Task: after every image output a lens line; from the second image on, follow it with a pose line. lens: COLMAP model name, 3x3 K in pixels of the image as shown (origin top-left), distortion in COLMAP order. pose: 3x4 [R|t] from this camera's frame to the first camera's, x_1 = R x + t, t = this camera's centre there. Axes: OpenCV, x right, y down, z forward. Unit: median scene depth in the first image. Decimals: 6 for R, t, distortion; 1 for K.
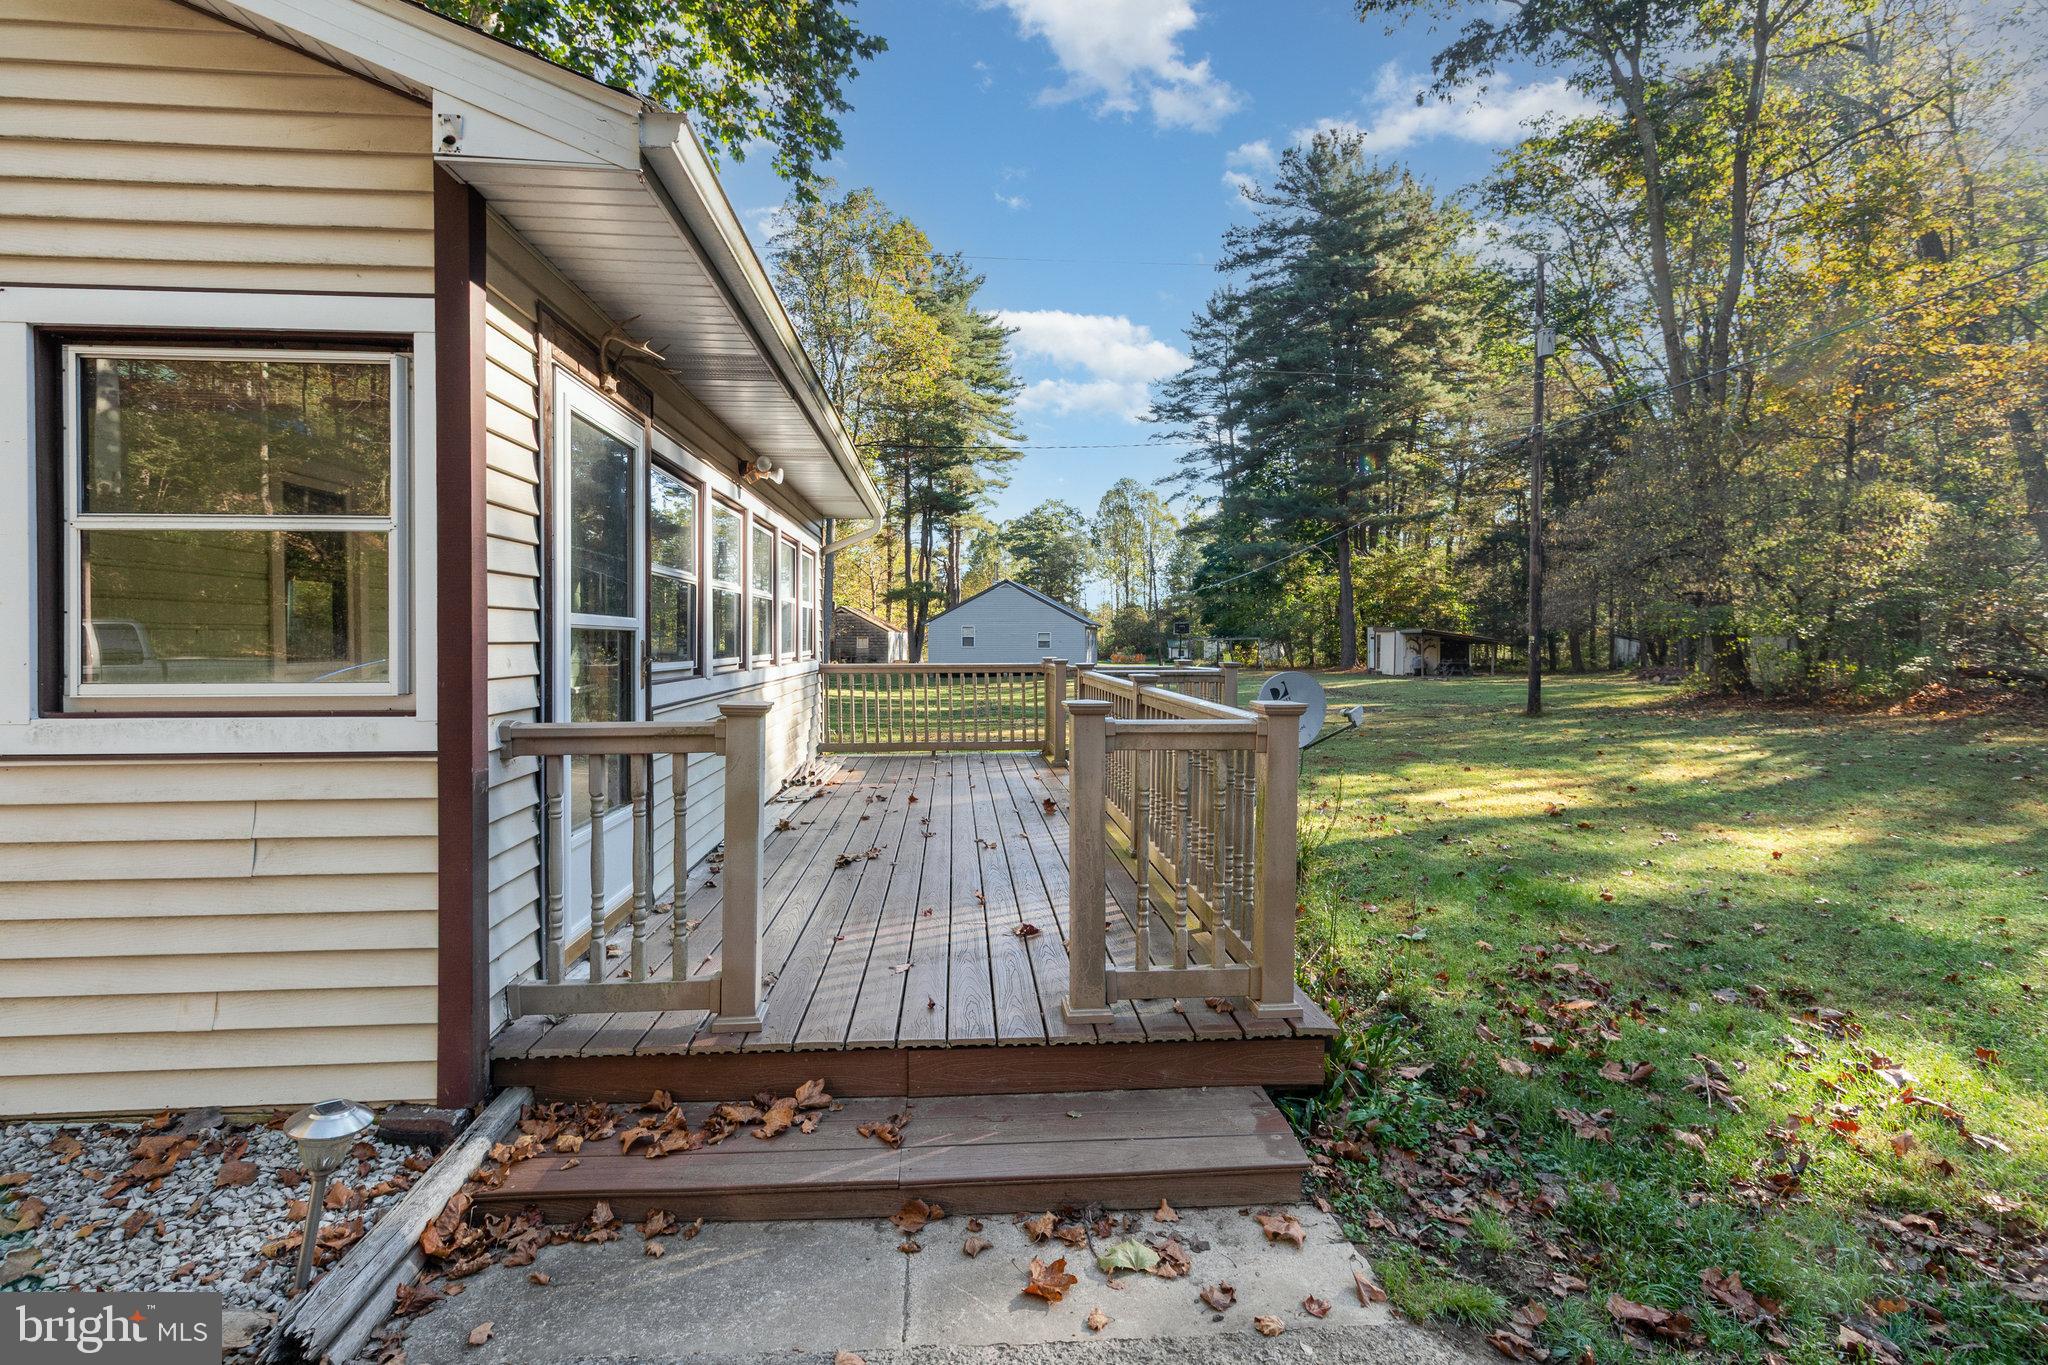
lens RADIAL K [[956.2, 0, 1022.2], [0, 956.2, 630.1], [0, 0, 1]] dist [0.000381, 0.000045]
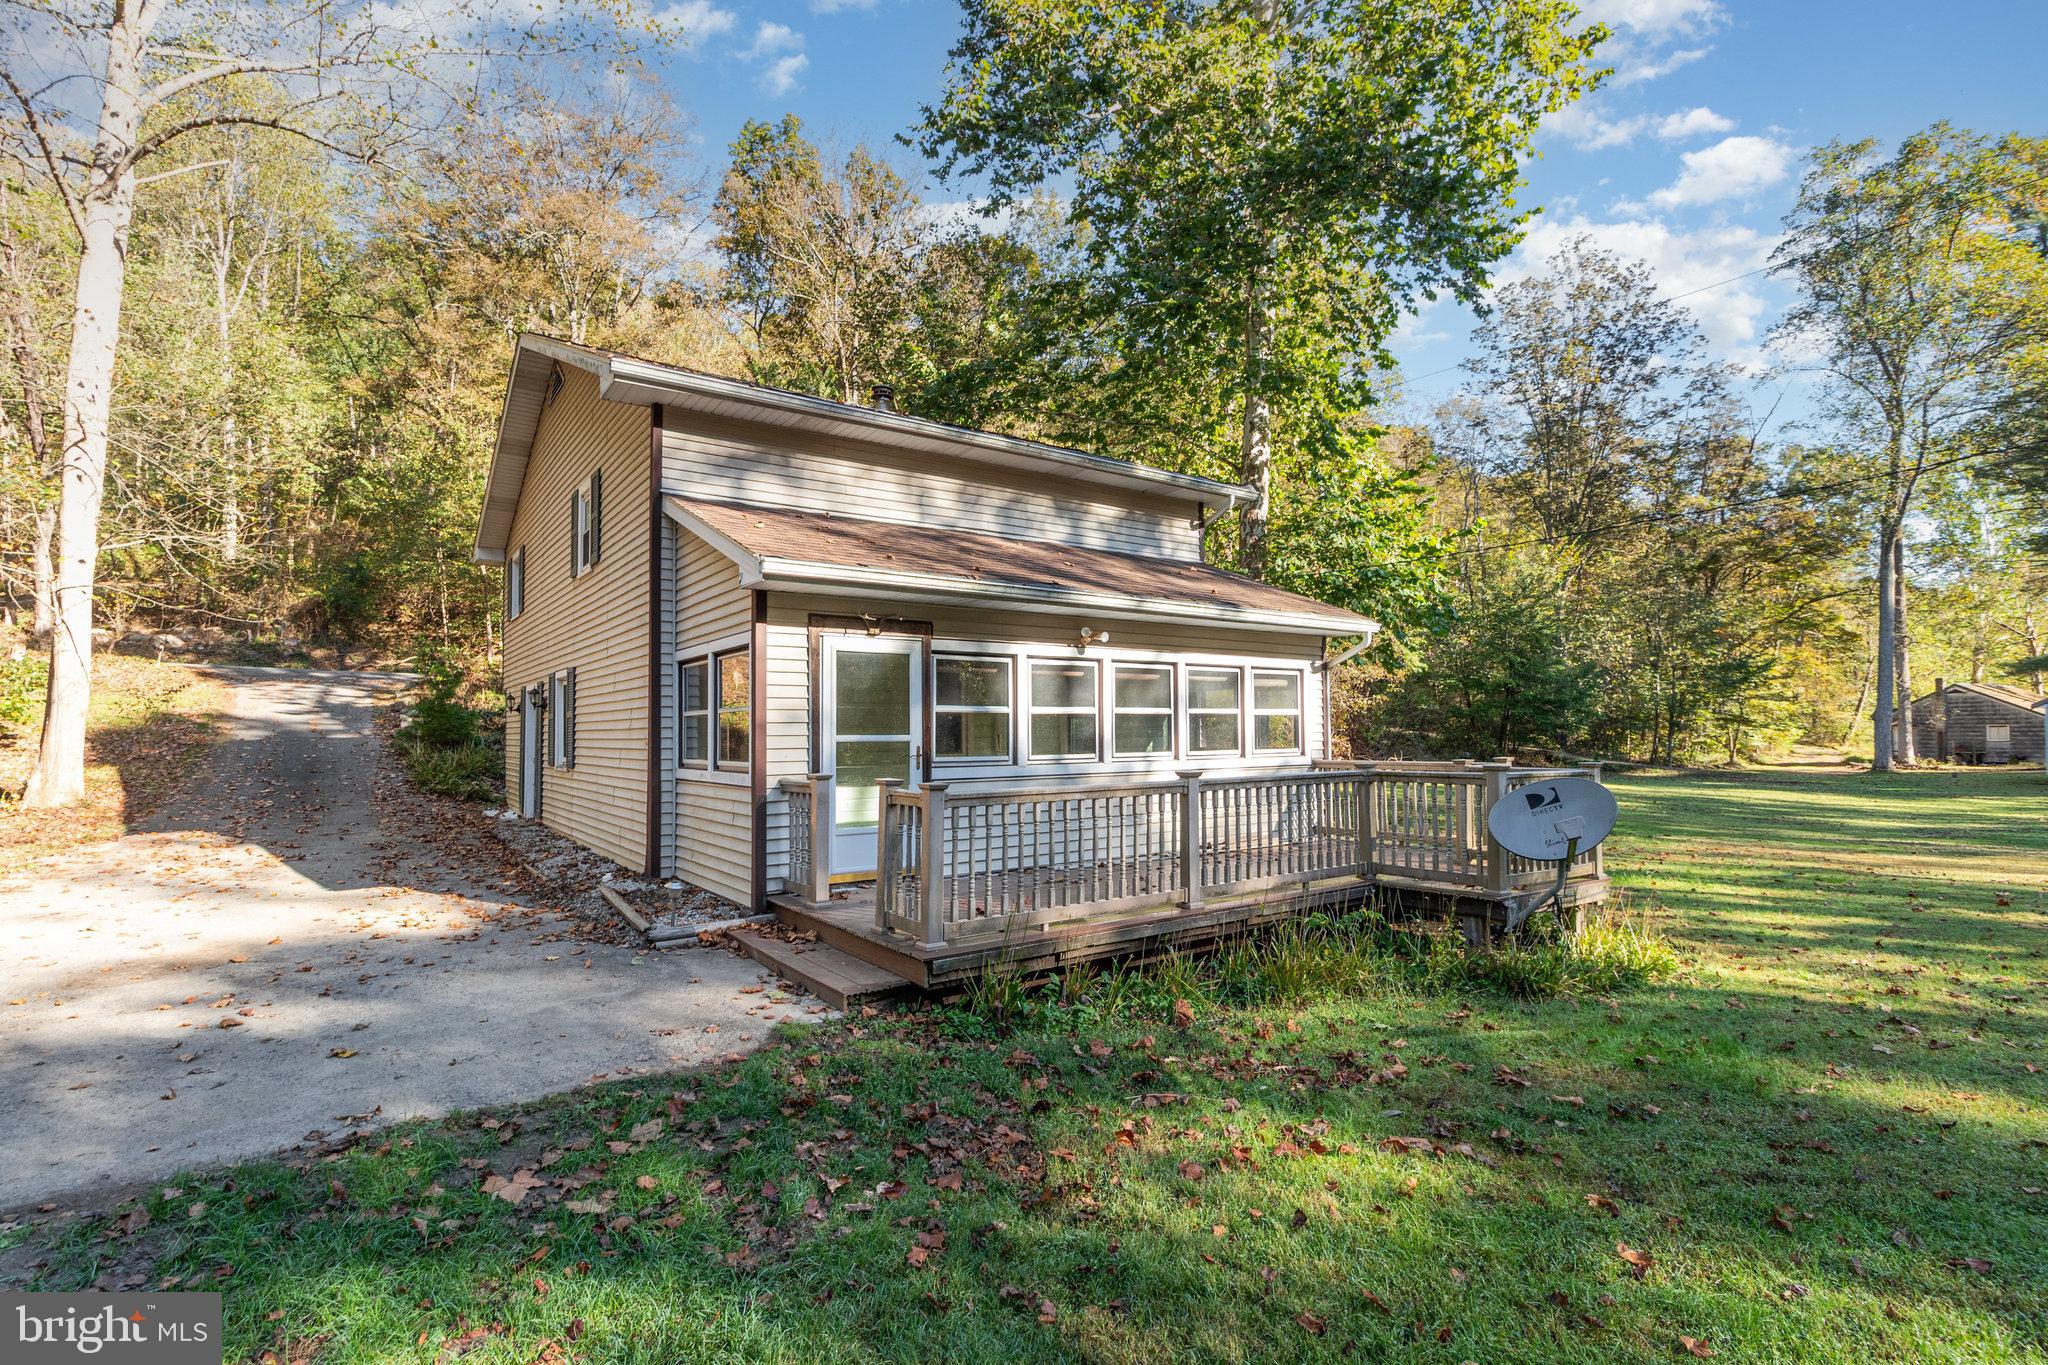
lens RADIAL K [[961.1, 0, 1028.2], [0, 961.1, 660.6], [0, 0, 1]] dist [0.000959, 0.000067]
pose [[0.517576, -0.070423, -0.852734, 2.331746], [0.016542, 0.997244, -0.072317, -0.028753], [0.855477, 0.023324, 0.517315, 0.206006]]
